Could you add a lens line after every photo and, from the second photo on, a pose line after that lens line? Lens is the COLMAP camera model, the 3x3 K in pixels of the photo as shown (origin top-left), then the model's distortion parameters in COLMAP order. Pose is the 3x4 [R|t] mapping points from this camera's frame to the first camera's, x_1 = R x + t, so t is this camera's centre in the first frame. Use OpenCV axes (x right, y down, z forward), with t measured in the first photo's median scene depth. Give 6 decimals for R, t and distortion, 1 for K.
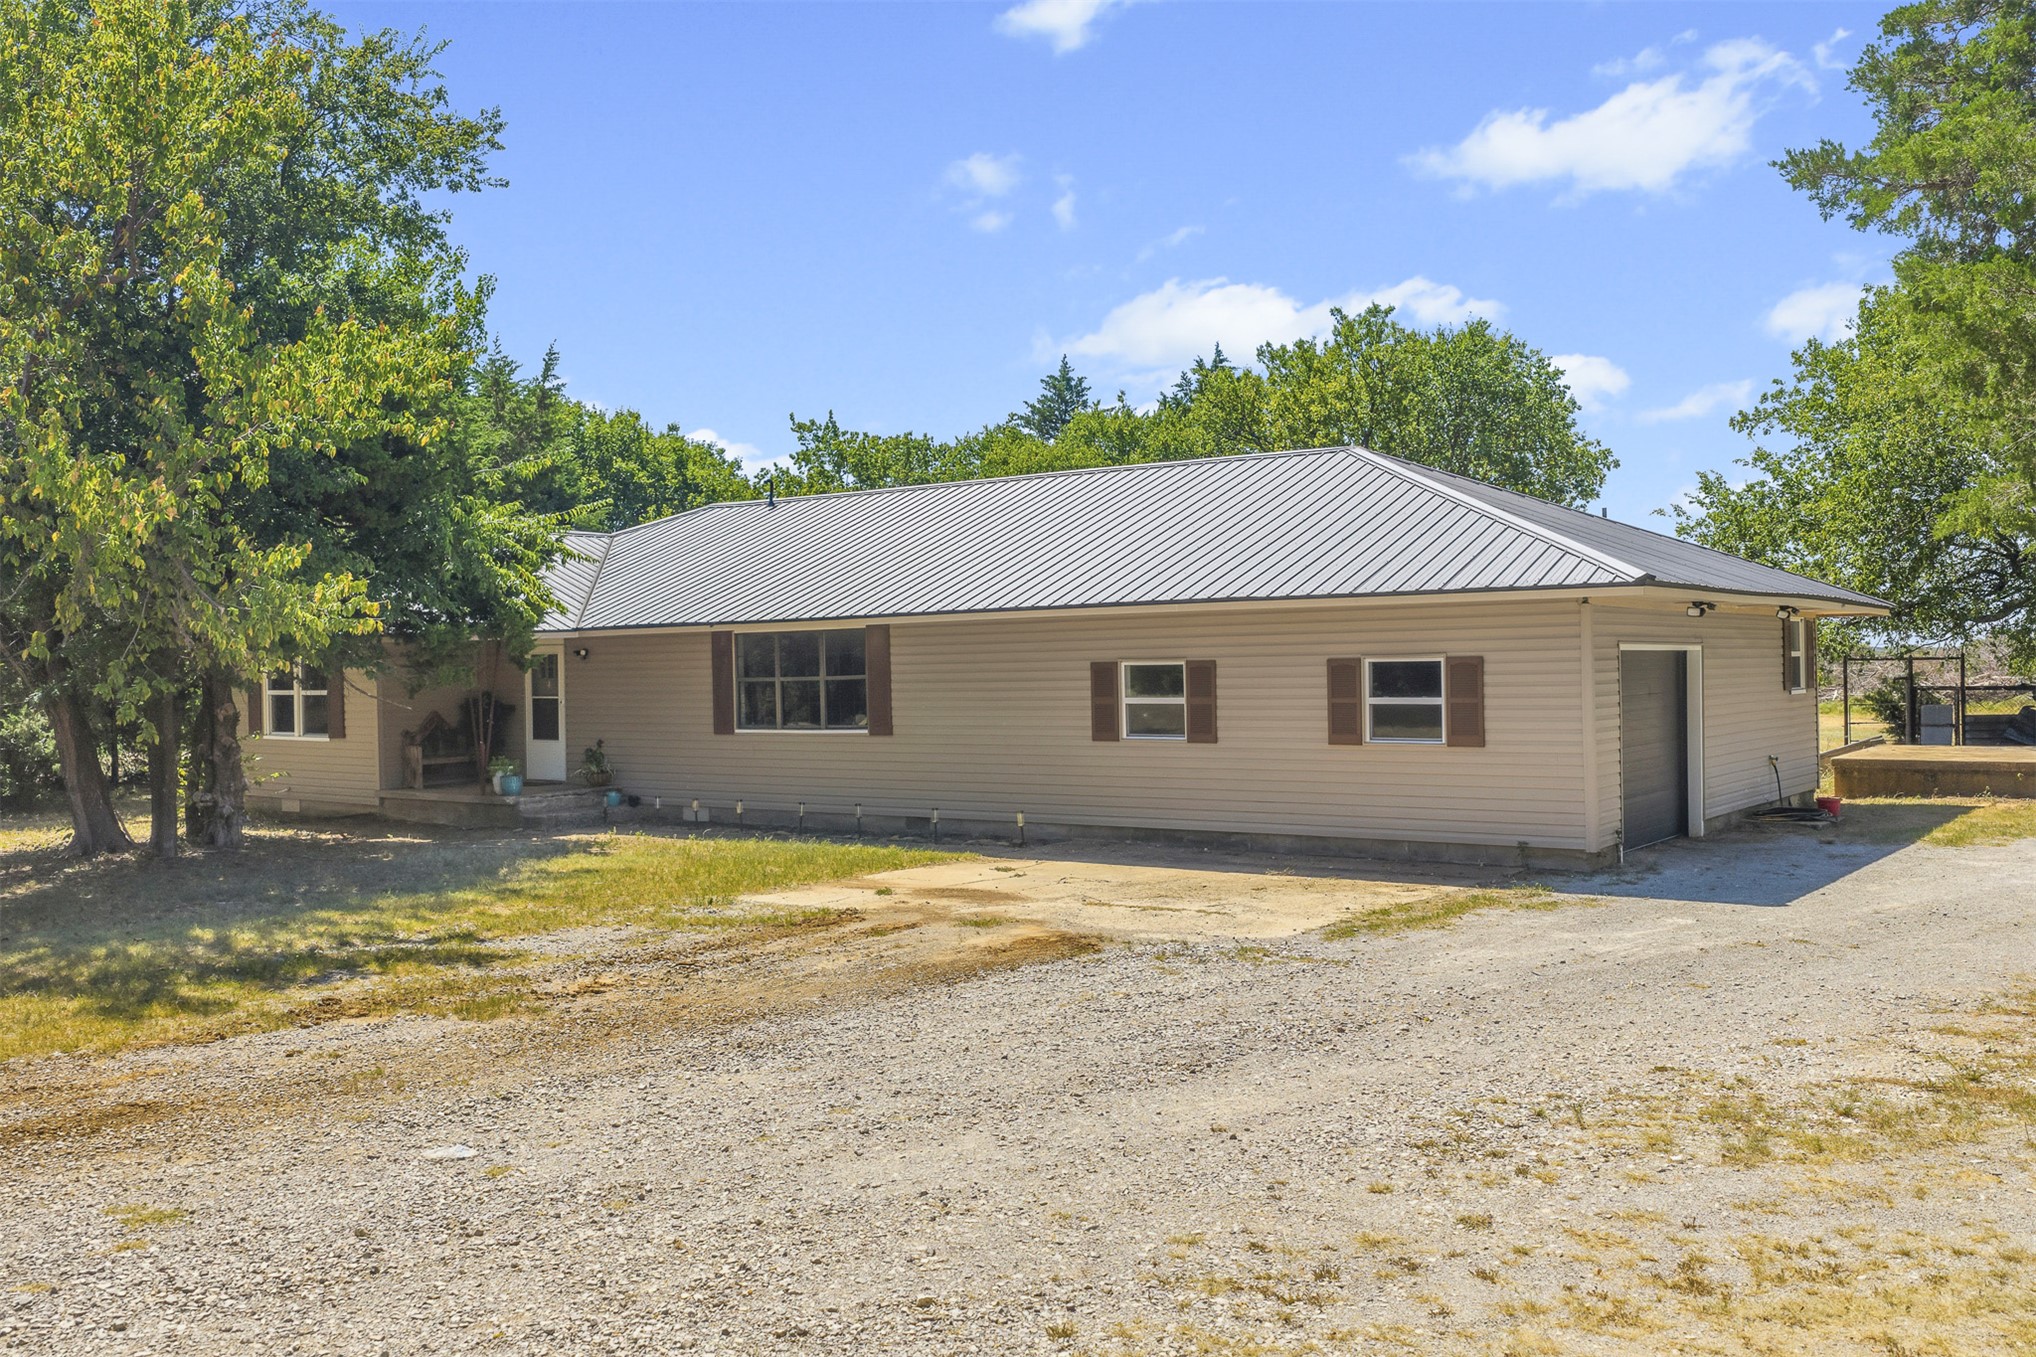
lens RADIAL K [[1685.8, 0, 1021.6], [0, 1685.8, 694.9], [0, 0, 1]] dist [0.002938, -0.002132]
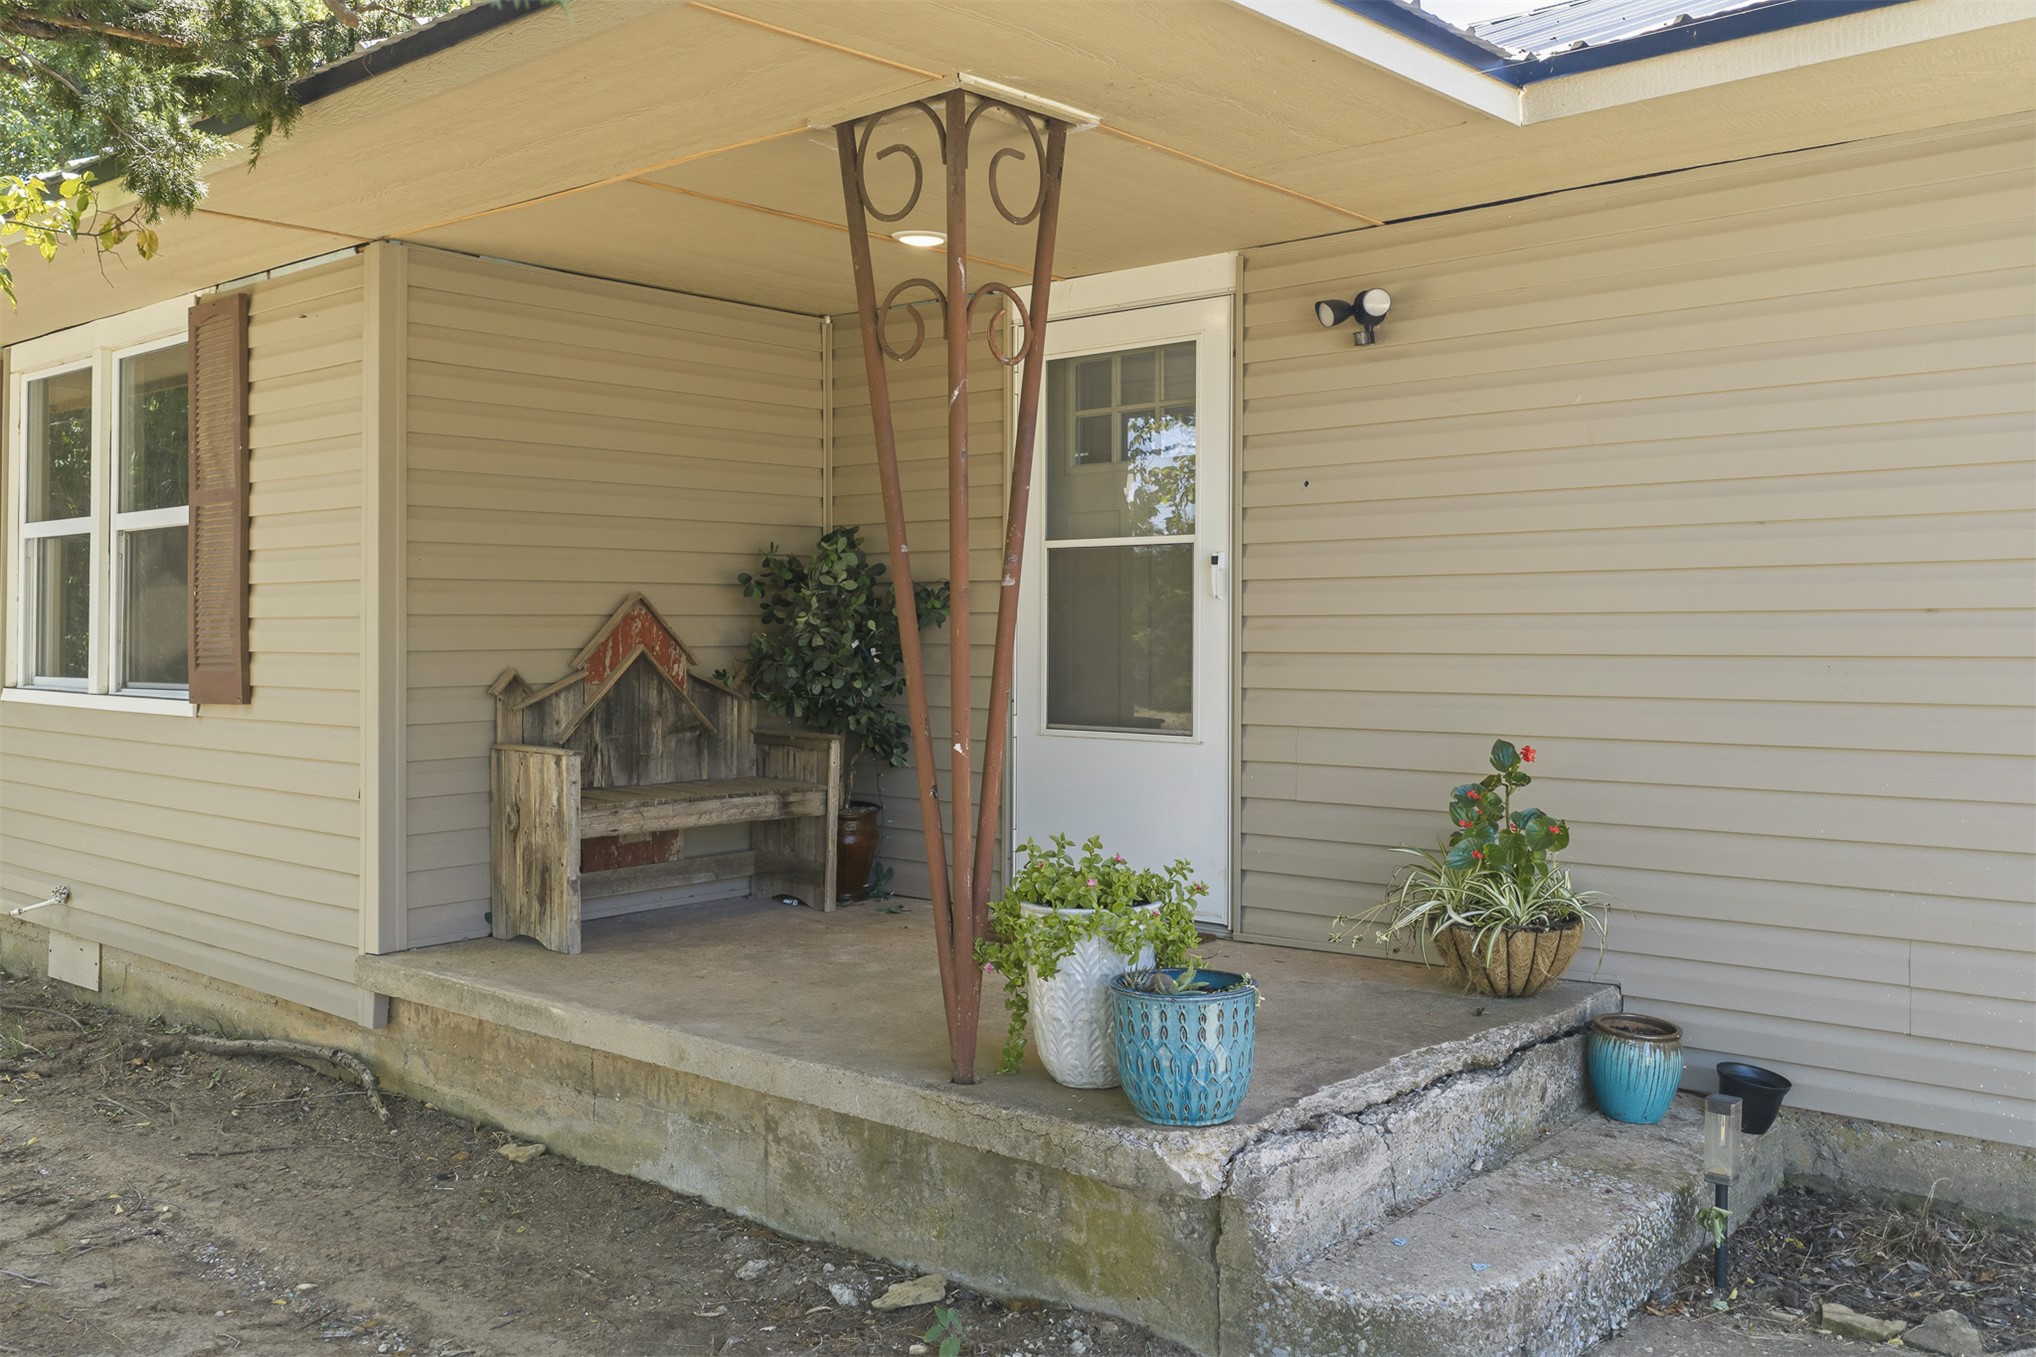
lens RADIAL K [[1685.8, 0, 1015.2], [0, 1685.8, 675.3], [0, 0, 1]] dist [0.002938, -0.002132]
pose [[0.996864, 0.020202, -0.076508, -0.281287], [-0.020378, 0.999791, -0.001519, 0.020005], [0.076461, 0.003074, 0.997068, 0.782408]]
